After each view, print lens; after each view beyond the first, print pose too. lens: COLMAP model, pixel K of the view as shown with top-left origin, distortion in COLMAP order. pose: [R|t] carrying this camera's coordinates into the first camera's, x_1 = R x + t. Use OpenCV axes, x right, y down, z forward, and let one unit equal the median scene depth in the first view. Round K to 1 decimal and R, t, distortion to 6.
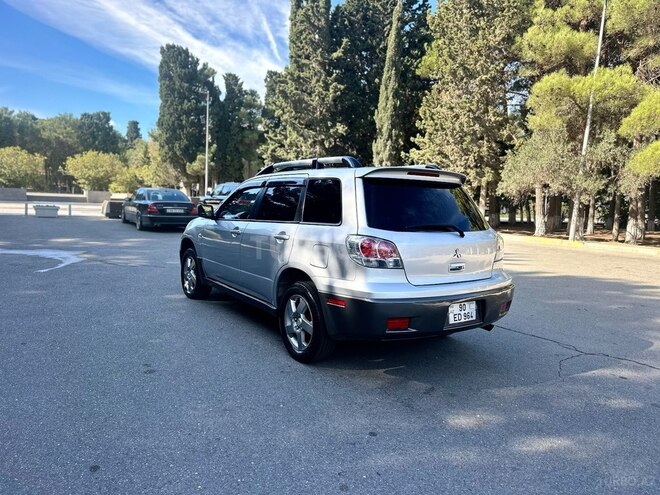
lens RADIAL K [[456.2, 0, 335.2], [0, 456.2, 255.8], [0, 0, 1]] dist [0.058395, -0.075333]
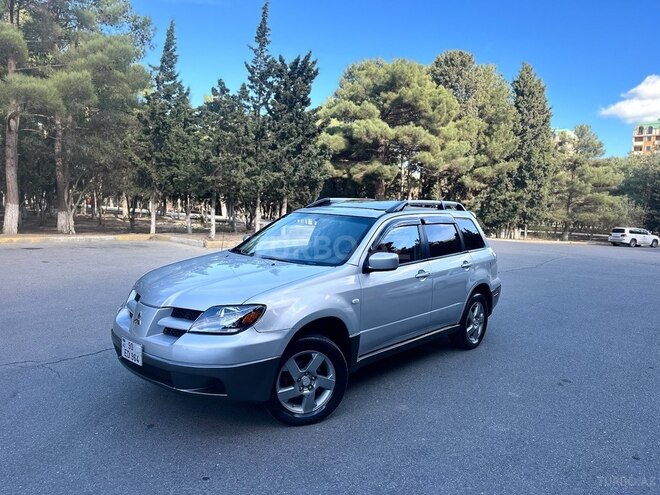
lens RADIAL K [[457.2, 0, 328.3], [0, 457.2, 255.5], [0, 0, 1]] dist [0.052358, -0.066975]
pose [[-0.219070, -0.150346, 0.964056, -0.271756], [0.065399, 0.983573, 0.168250, -0.066747], [-0.973515, 0.099907, -0.205639, 0.352098]]
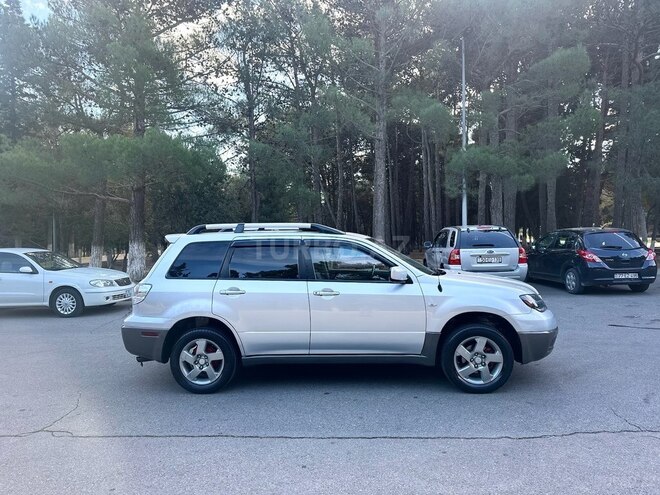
lens RADIAL K [[459.7, 0, 327.5], [0, 459.7, 245.5], [0, 0, 1]] dist [0.058874, -0.069576]
pose [[-0.642657, -0.002651, -0.766149, 0.210212], [-0.085353, 0.994017, 0.068156, -0.059613], [0.761385, 0.109194, -0.639038, 0.466930]]
